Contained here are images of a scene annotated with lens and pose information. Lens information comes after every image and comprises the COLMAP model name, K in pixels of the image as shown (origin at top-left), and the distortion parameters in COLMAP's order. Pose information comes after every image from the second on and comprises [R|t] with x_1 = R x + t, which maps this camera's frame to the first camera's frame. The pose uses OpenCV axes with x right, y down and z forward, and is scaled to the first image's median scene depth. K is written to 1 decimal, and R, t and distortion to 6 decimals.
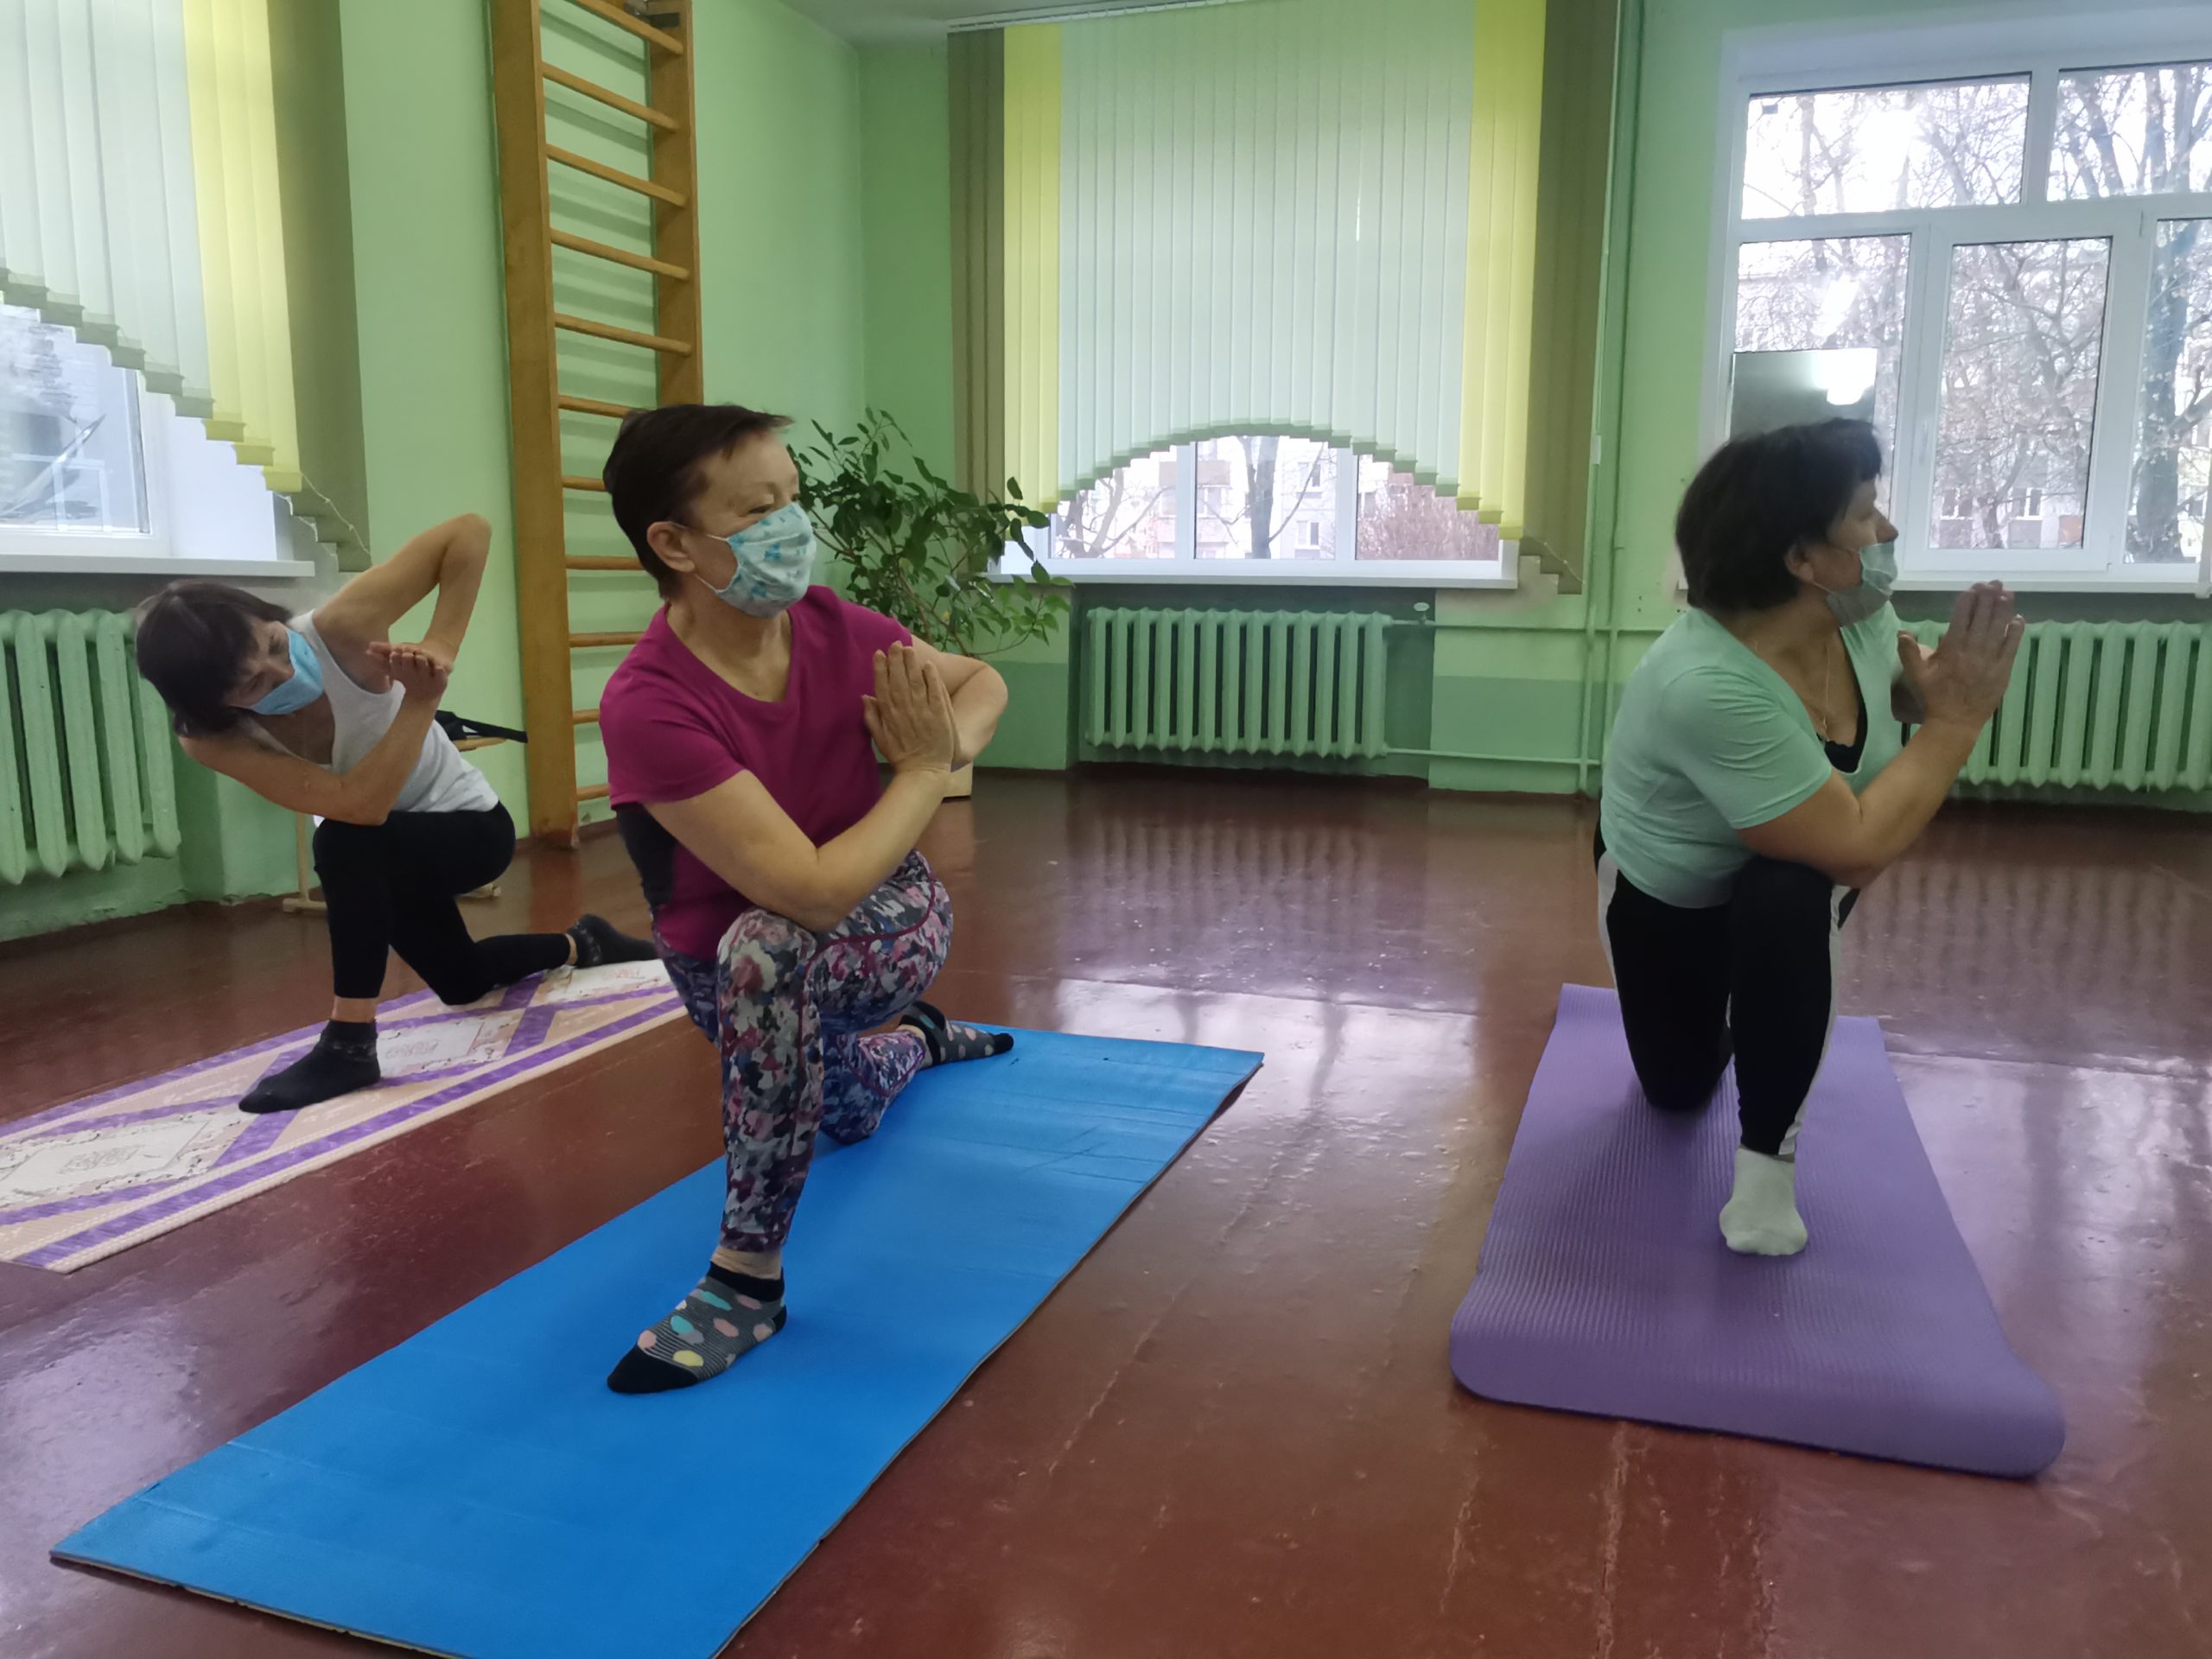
lens RADIAL K [[1627.6, 0, 1127.2], [0, 1627.6, 827.6], [0, 0, 1]] dist [-0.033978, 0.028798]
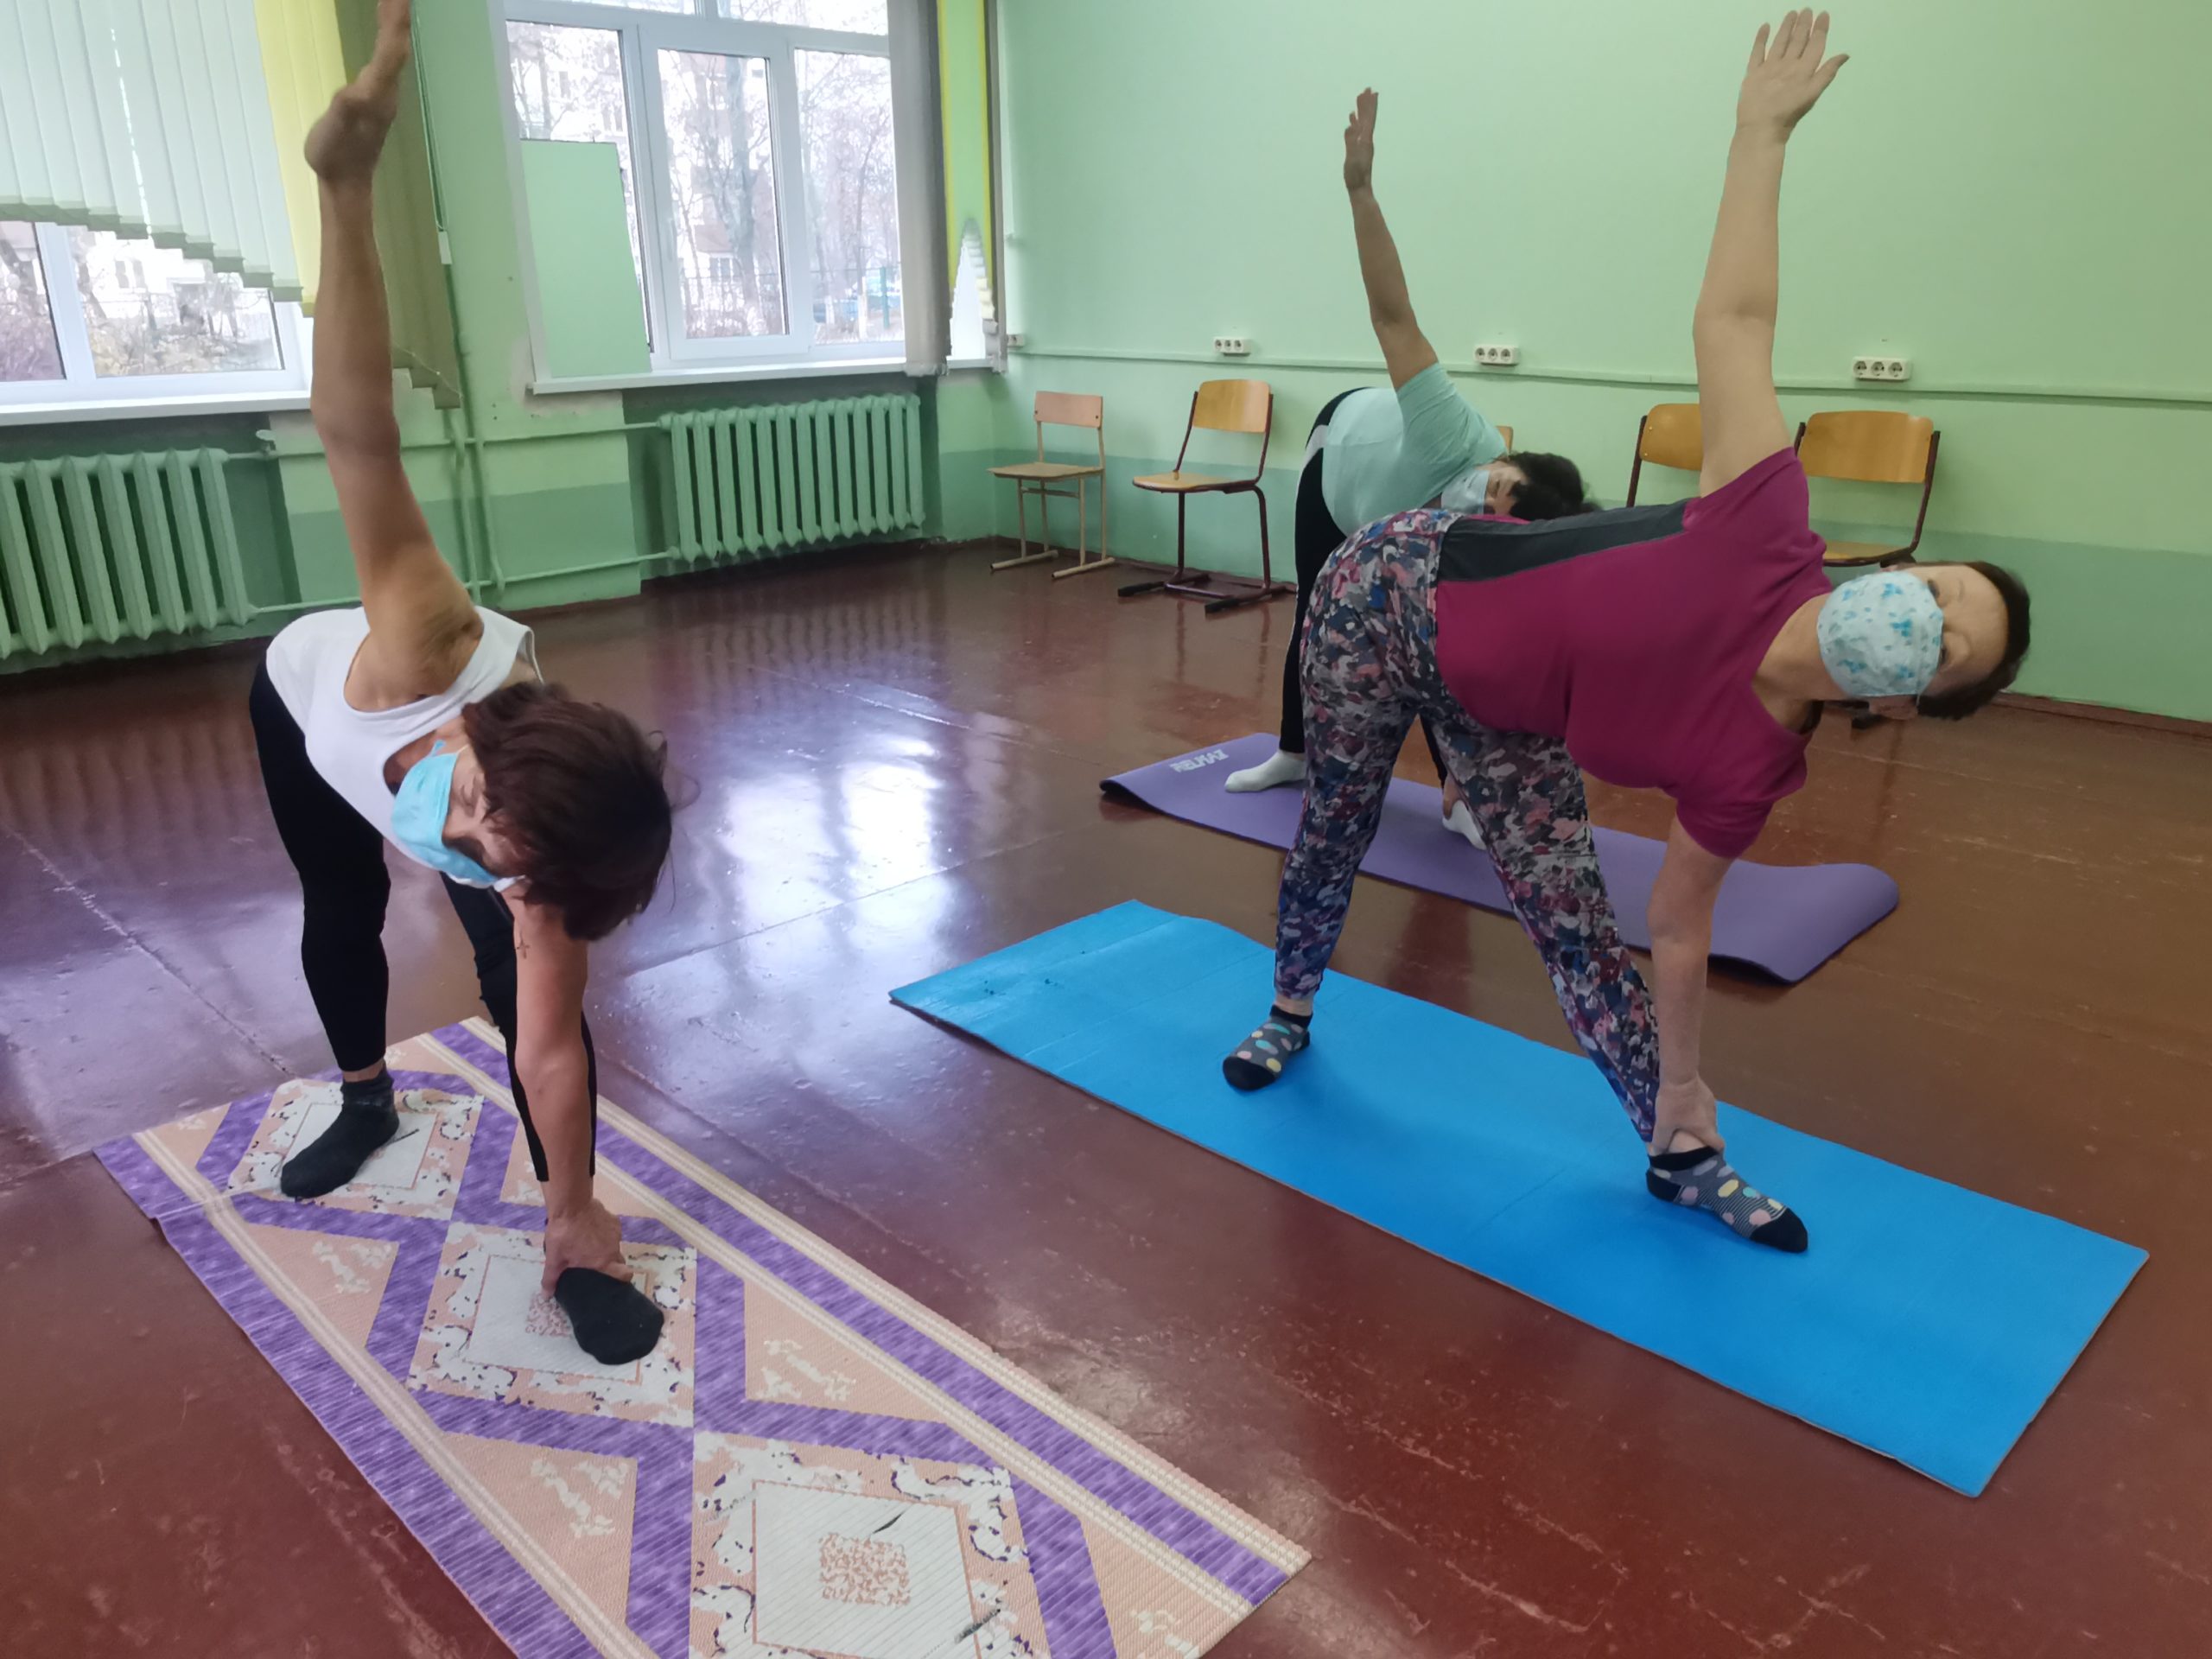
lens RADIAL K [[1627.6, 0, 1148.5], [0, 1627.6, 829.7], [0, 0, 1]] dist [-0.033978, 0.028798]
pose [[0.435668, -0.297888, 0.849386, -0.415581], [0.143772, 0.954564, 0.261031, -0.098837], [-0.888551, 0.008395, 0.458701, 0.223793]]
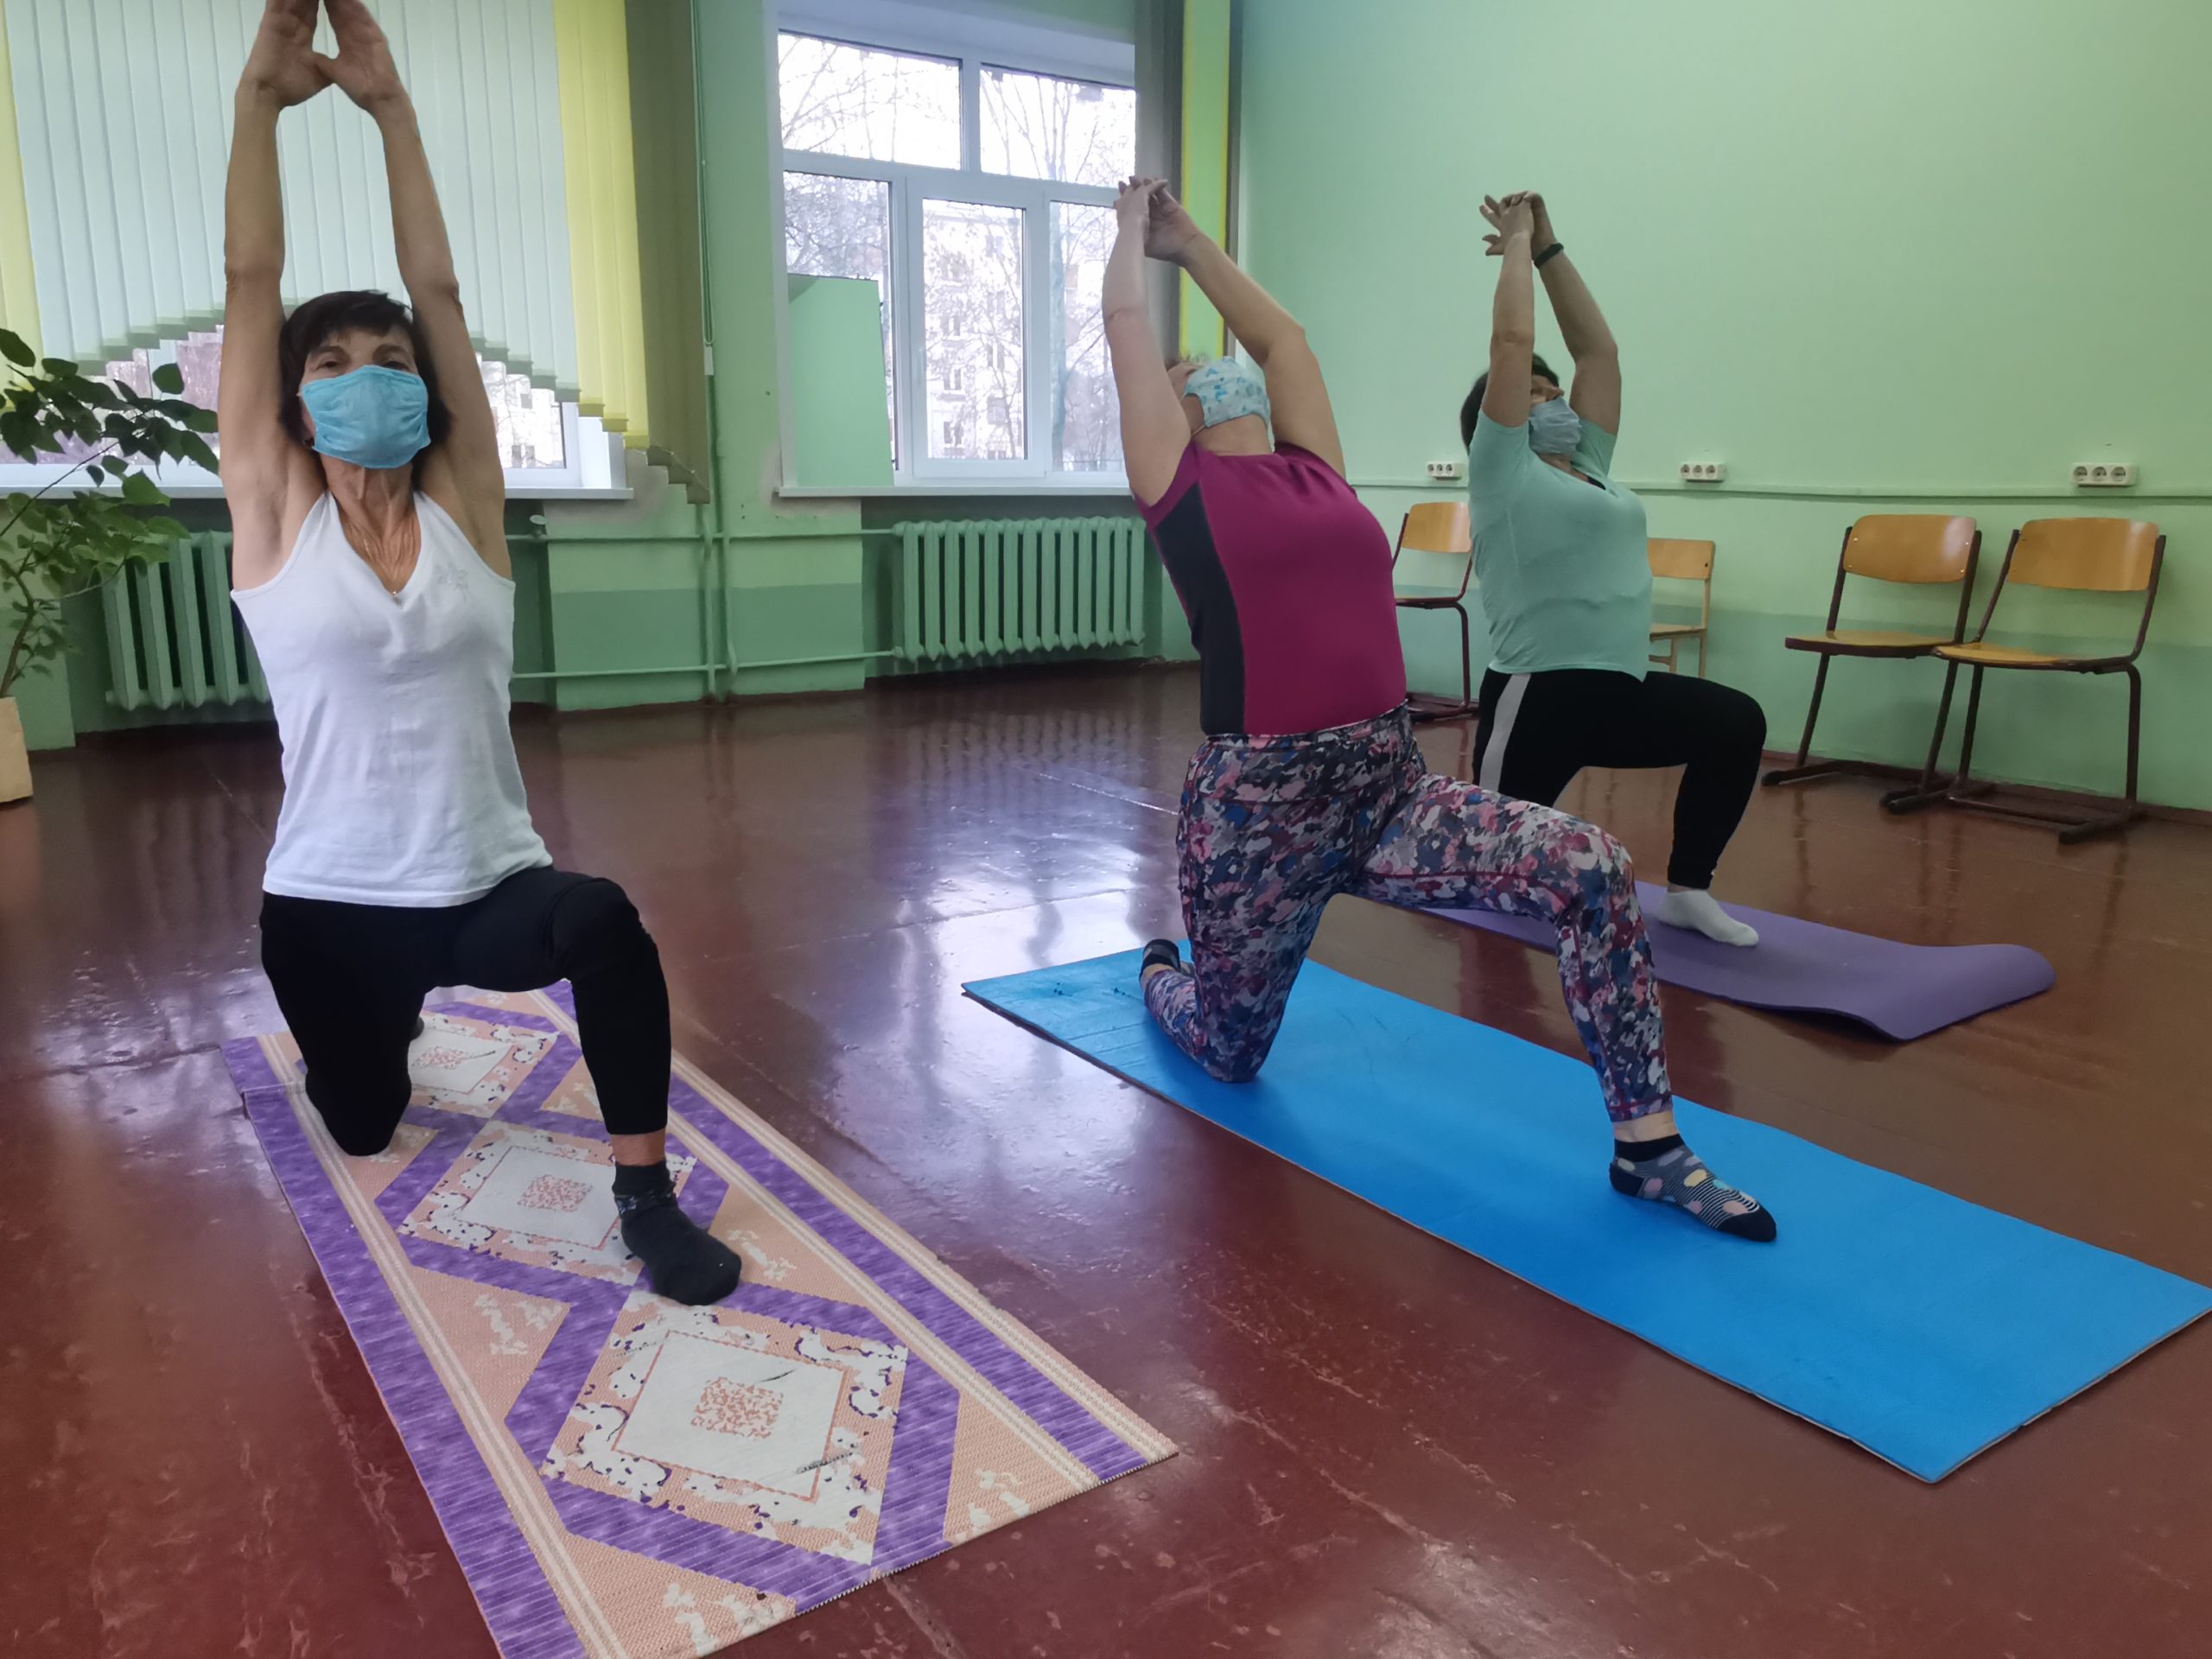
lens RADIAL K [[1627.6, 0, 1146.5], [0, 1627.6, 831.8], [0, 0, 1]] dist [-0.033978, 0.028798]
pose [[0.590823, -0.174026, 0.787809, -0.401102], [0.117379, 0.984611, 0.129471, -0.040833], [-0.798217, 0.015978, 0.602158, 0.171464]]
